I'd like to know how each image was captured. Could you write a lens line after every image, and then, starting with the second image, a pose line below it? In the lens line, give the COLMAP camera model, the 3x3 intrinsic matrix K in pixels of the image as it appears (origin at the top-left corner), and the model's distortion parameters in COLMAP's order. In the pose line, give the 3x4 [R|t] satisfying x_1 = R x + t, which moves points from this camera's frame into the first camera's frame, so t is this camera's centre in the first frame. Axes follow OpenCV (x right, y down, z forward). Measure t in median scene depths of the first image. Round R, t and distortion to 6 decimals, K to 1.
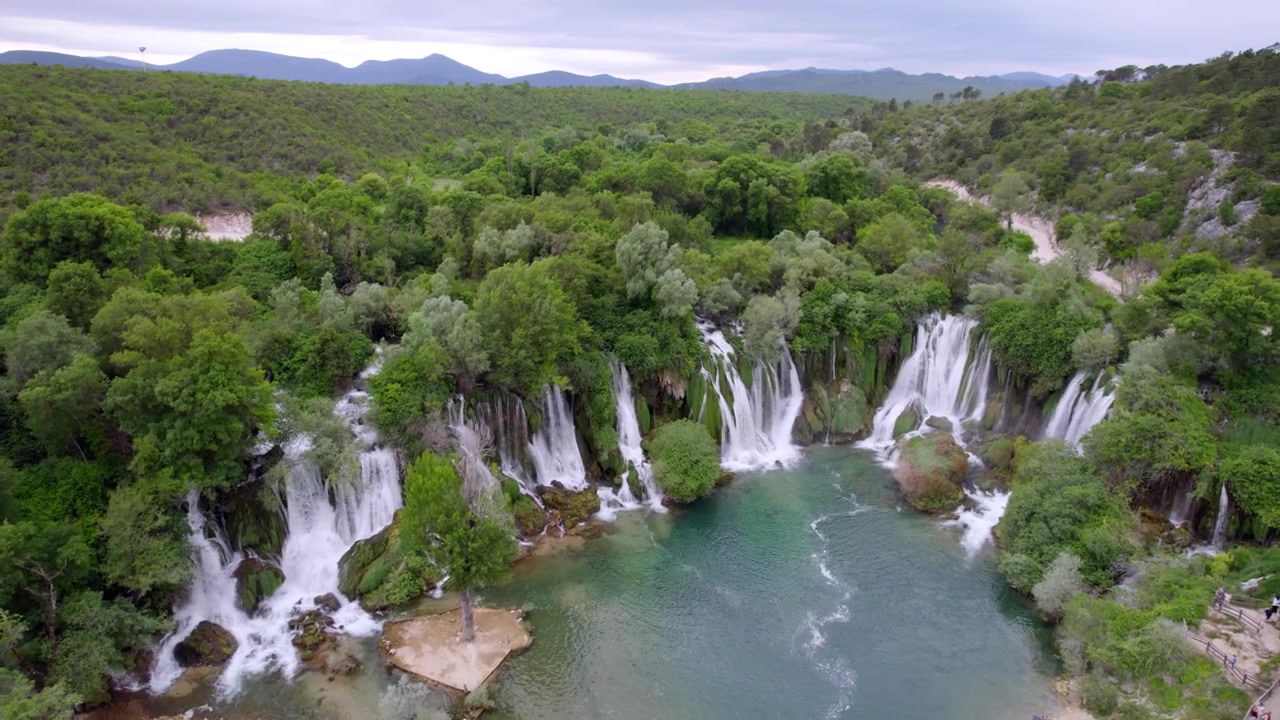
lens RADIAL K [[837.2, 0, 638.4], [0, 837.2, 339.7], [0, 0, 1]] dist [-0.080288, 0.076335]
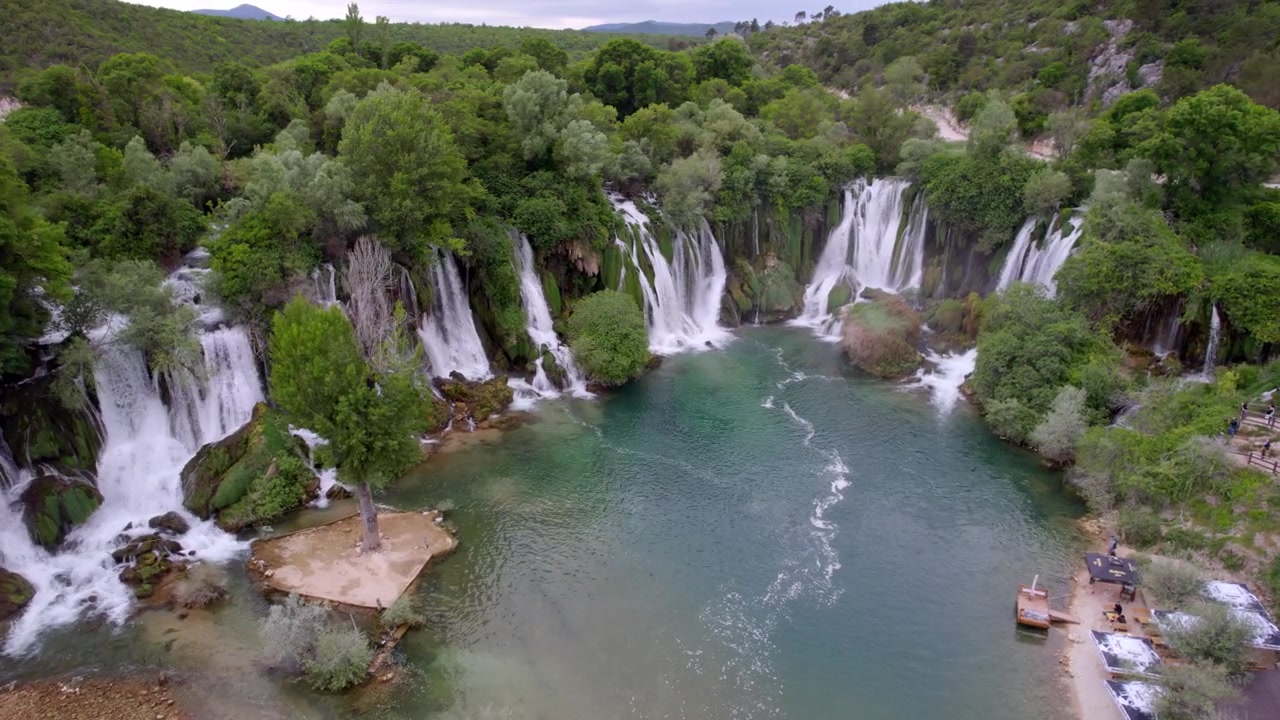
lens RADIAL K [[843.0, 0, 640.0], [0, 843.0, 360.0], [0, 0, 1]] dist [-0.081137, 0.079565]
pose [[0.982418, -0.063615, 0.175522, -0.067358], [0.052765, 0.996436, 0.065807, 0.116838], [-0.179083, -0.055388, 0.982274, 0.166073]]
